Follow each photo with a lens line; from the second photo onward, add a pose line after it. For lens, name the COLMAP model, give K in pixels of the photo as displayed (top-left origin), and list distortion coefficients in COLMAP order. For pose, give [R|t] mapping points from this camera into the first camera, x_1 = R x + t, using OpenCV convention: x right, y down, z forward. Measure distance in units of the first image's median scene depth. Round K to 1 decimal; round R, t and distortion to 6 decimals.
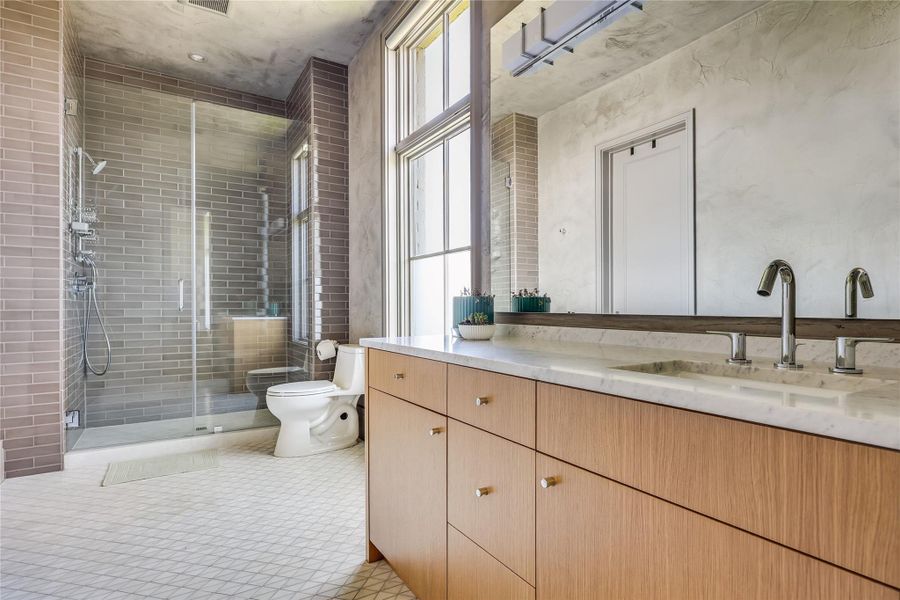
lens RADIAL K [[477.0, 0, 450.0], [0, 477.0, 300.0], [0, 0, 1]] dist [-0.000631, -0.000402]
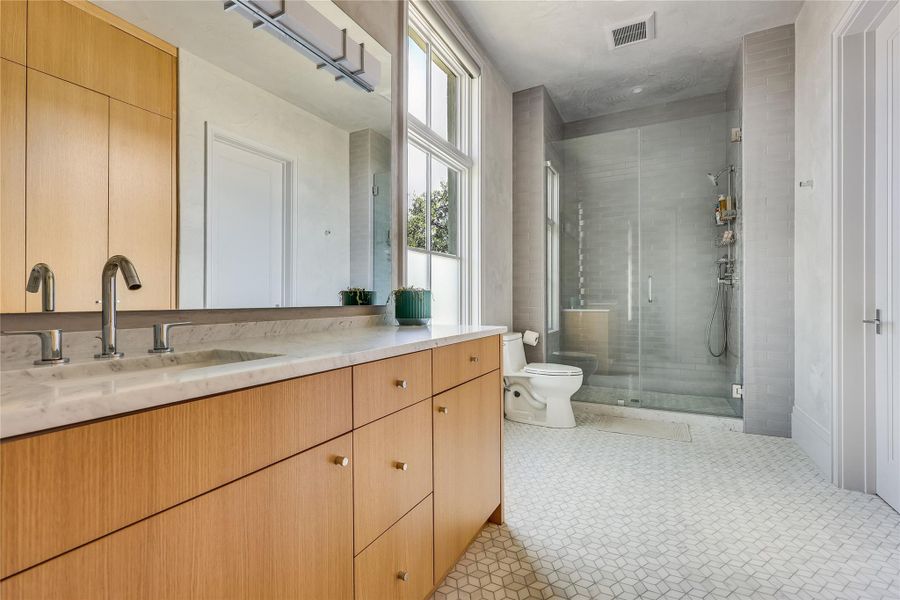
lens RADIAL K [[424.8, 0, 450.0], [0, 424.8, 300.0], [0, 0, 1]] dist [-0.001084, -0.000085]
pose [[-0.536302, -0.003420, 0.844019, -0.580756], [-0.010573, 0.999941, -0.002667, 0.008255], [-0.843960, -0.010354, -0.536306, 0.979611]]
